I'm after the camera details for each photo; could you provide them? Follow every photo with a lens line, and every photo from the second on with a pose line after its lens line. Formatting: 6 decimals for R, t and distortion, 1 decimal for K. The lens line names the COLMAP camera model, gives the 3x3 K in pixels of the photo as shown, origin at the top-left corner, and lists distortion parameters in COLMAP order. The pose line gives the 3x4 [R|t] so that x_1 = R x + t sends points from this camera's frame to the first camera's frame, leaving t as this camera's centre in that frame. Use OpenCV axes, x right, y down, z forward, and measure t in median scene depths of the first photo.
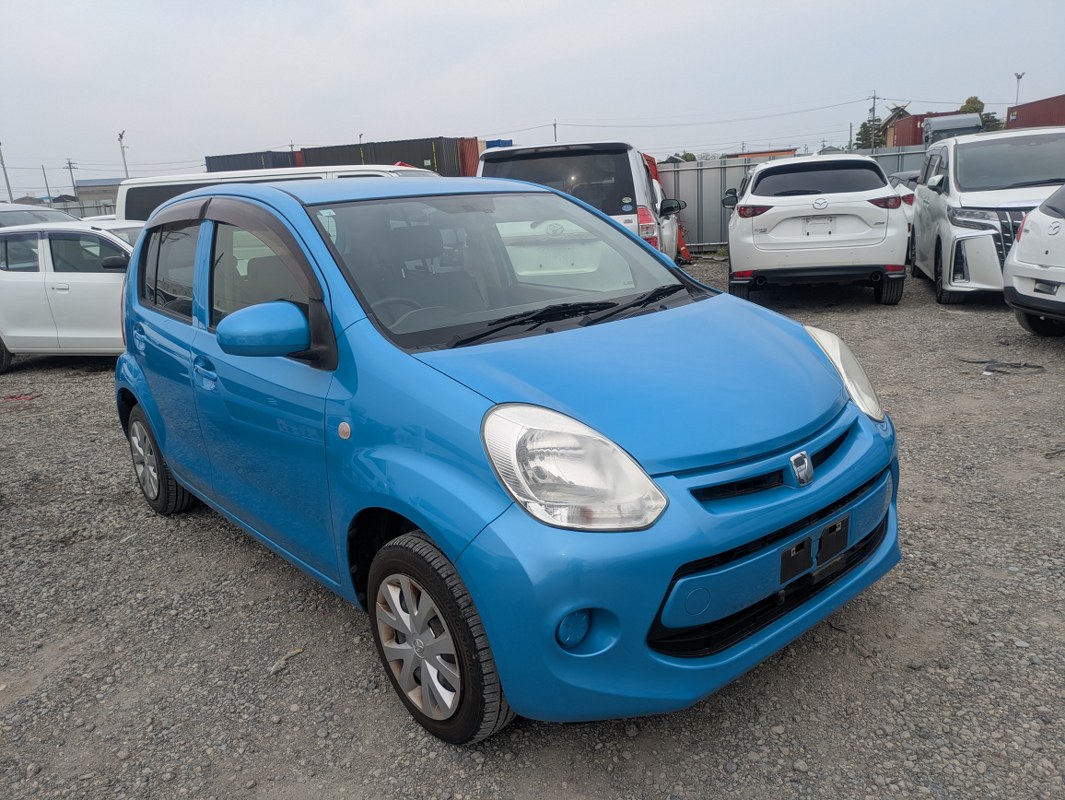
lens RADIAL K [[791.7, 0, 543.8], [0, 791.7, 397.2], [0, 0, 1]] dist [0.014124, 0.001351]
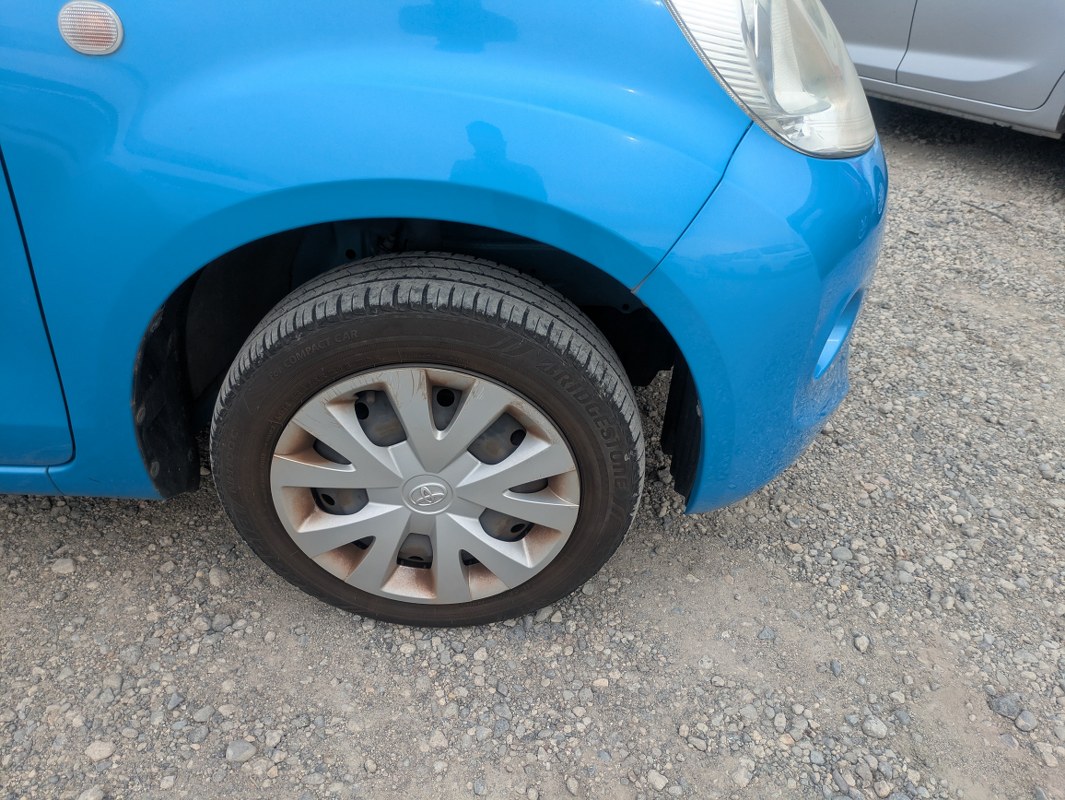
lens RADIAL K [[766.5, 0, 492.8], [0, 766.5, 408.2], [0, 0, 1]] dist [0.005966, -0.002576]
pose [[0.674858, -0.350153, 0.649584, -0.399439], [0.103788, 0.916545, 0.386230, 0.079683], [-0.730613, -0.193231, 0.654879, 0.634520]]
